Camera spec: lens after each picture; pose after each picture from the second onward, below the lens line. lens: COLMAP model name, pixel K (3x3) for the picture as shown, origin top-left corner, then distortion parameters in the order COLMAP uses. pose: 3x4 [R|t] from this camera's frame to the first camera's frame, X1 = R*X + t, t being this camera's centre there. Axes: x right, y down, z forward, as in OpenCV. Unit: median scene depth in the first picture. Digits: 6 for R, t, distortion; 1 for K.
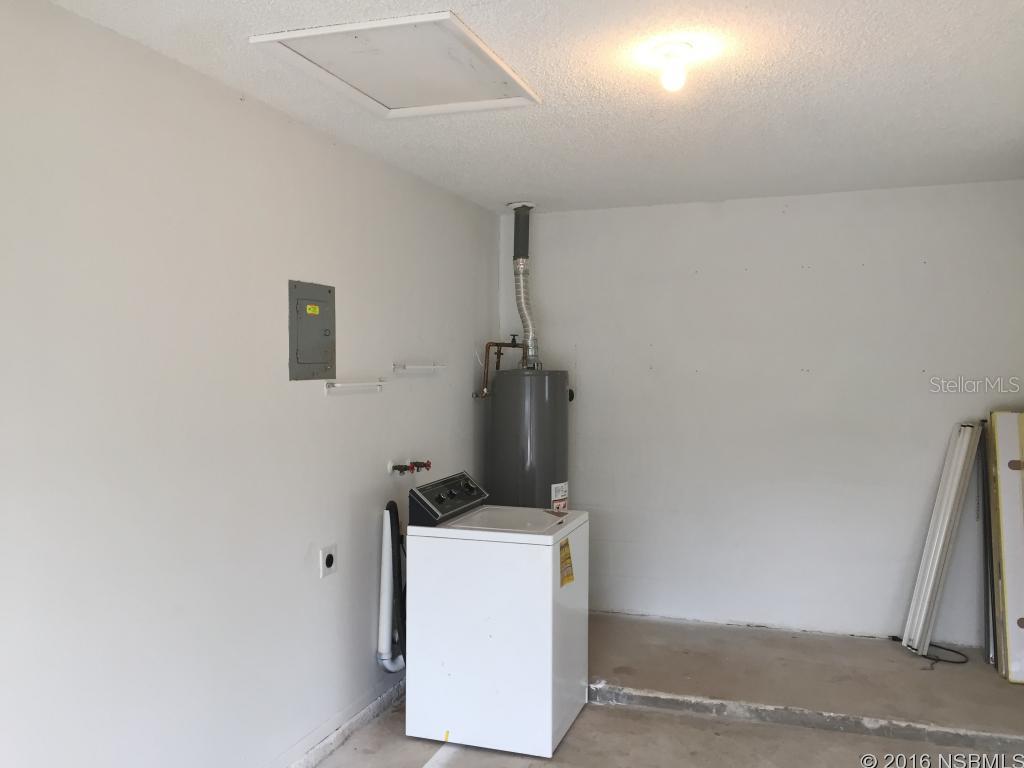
lens RADIAL K [[875.1, 0, 509.3], [0, 875.1, 381.7], [0, 0, 1]] dist [0.077666, -0.074983]
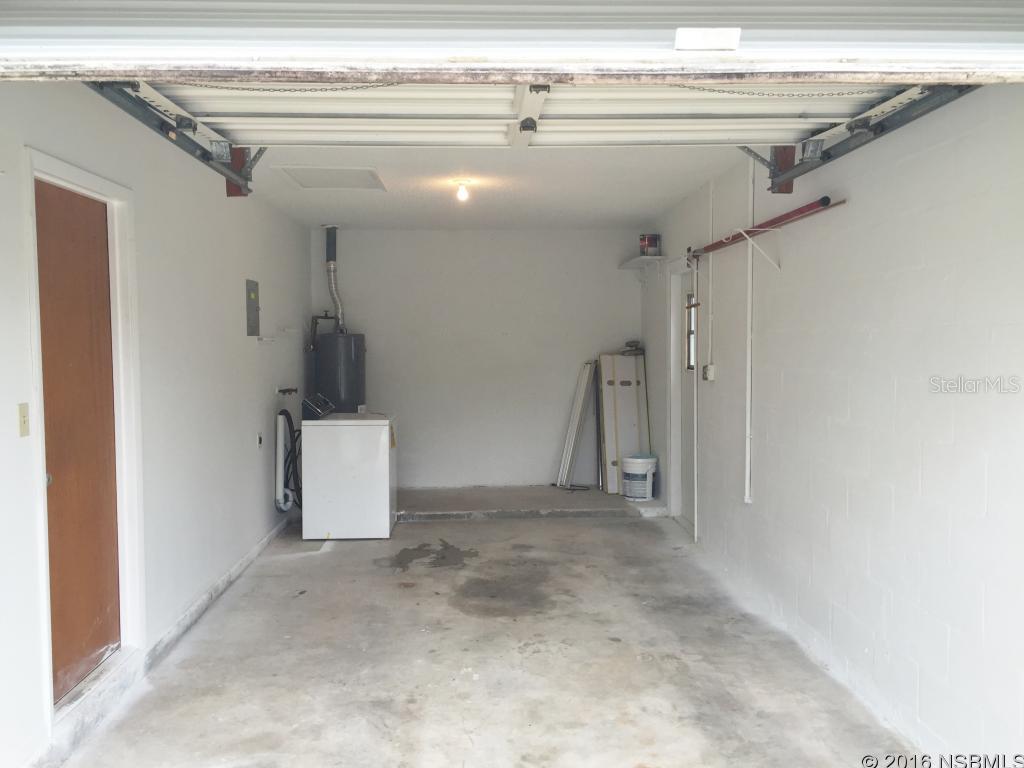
lens RADIAL K [[875.1, 0, 509.3], [0, 875.1, 381.7], [0, 0, 1]] dist [0.077666, -0.074983]
pose [[0.930385, -0.022813, 0.365874, -0.301354], [0.013137, 0.999496, 0.028915, 0.034678], [-0.366349, -0.022095, 0.930215, -0.629510]]
